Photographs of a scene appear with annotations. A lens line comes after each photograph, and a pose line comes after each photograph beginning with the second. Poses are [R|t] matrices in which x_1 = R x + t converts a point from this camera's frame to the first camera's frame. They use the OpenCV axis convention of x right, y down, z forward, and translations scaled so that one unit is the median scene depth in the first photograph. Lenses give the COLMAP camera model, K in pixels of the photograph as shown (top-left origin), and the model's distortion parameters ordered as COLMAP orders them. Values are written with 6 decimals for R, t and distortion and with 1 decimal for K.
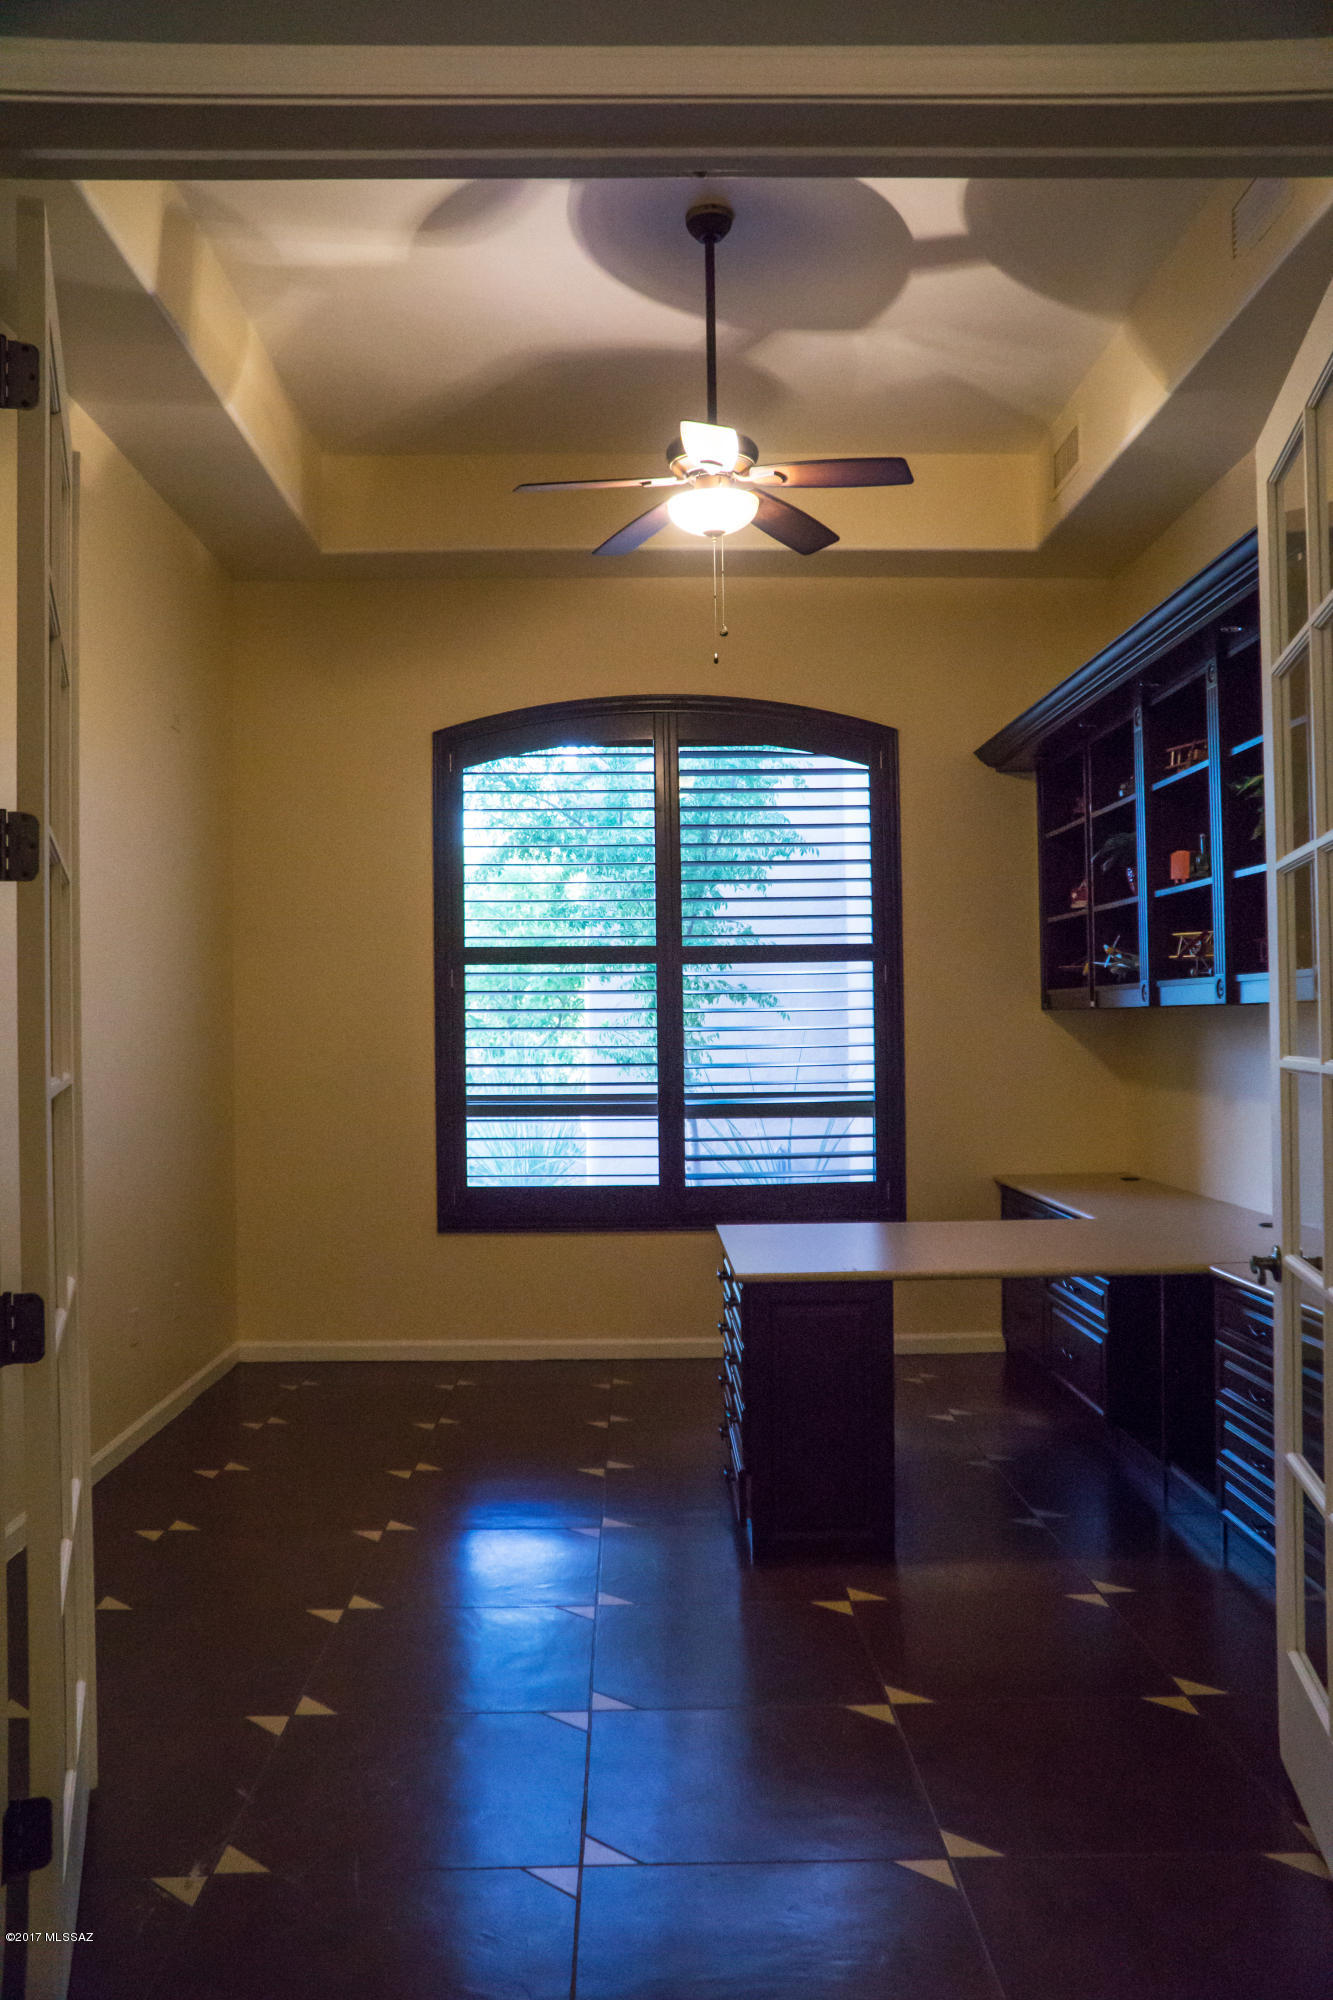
lens RADIAL K [[1577.8, 0, 654.4], [0, 1577.8, 992.3], [0, 0, 1]] dist [-0.001950, 0.070480]
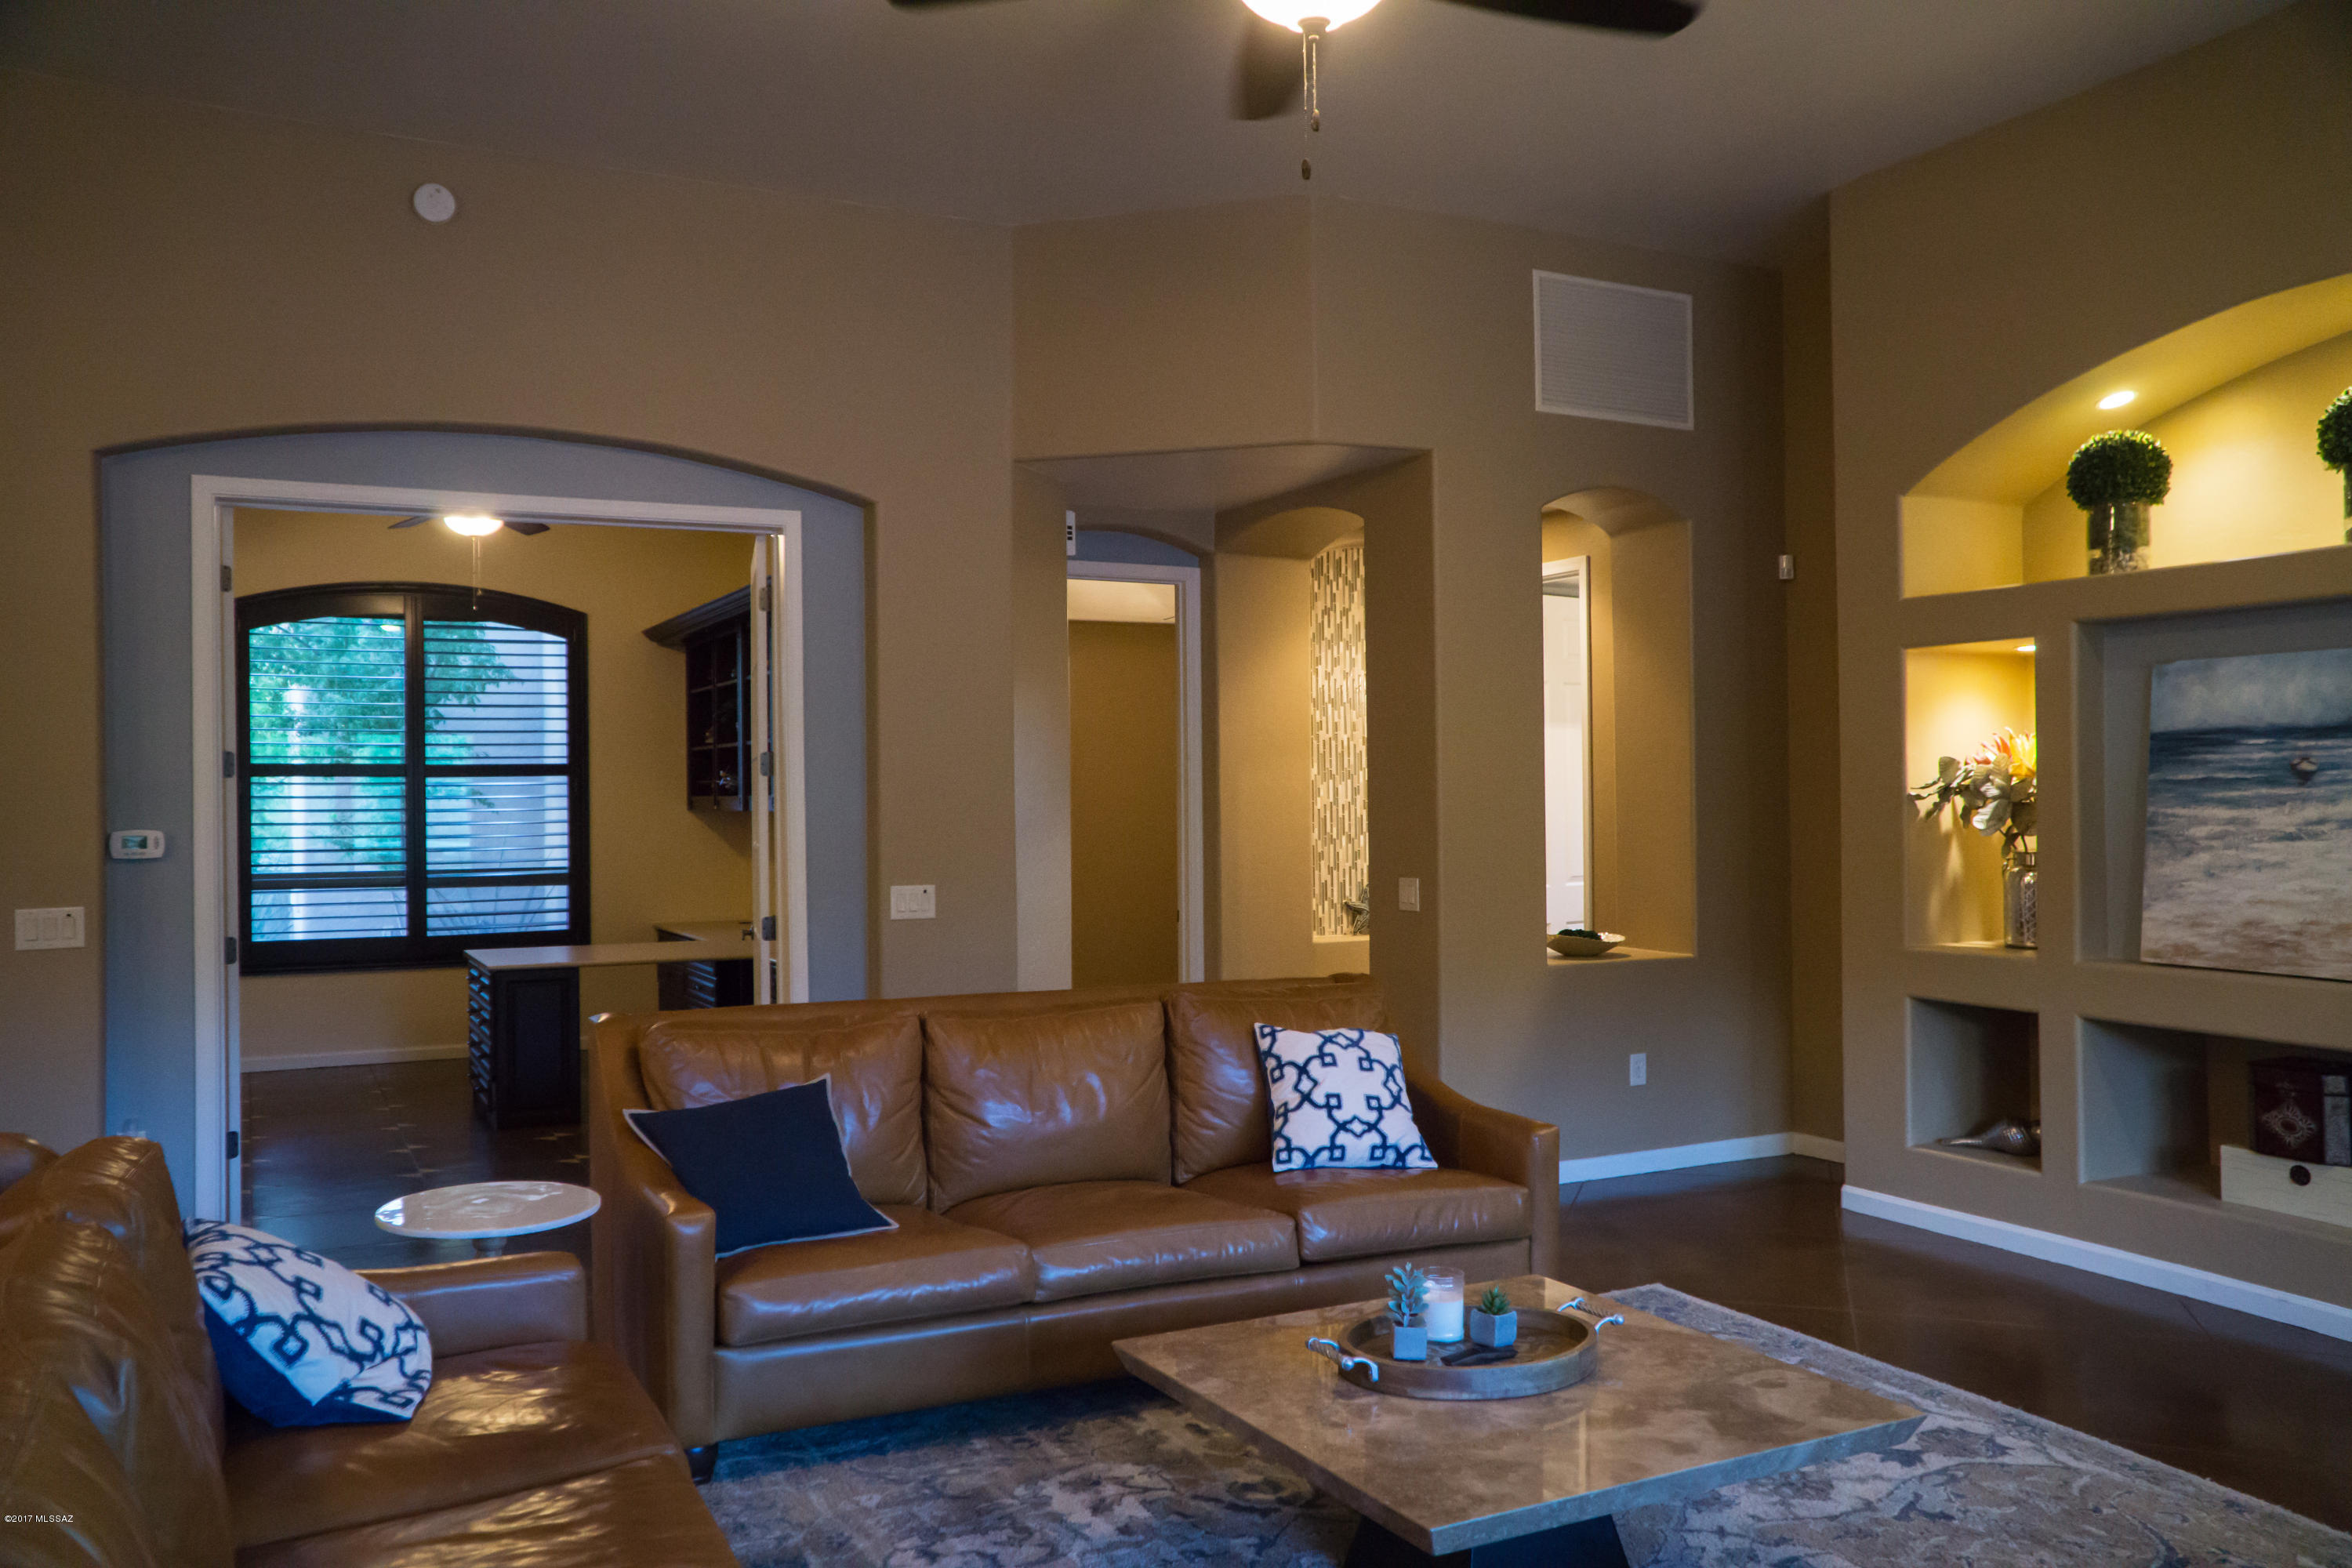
lens RADIAL K [[1855.5, 0, 1171.2], [0, 1855.5, 773.1], [0, 0, 1]] dist [-0.001950, 0.070480]
pose [[0.898020, 0.010049, 0.439840, -0.110591], [-0.010635, 0.999943, -0.001133, -0.026540], [-0.439826, -0.003661, 0.898075, -0.754476]]
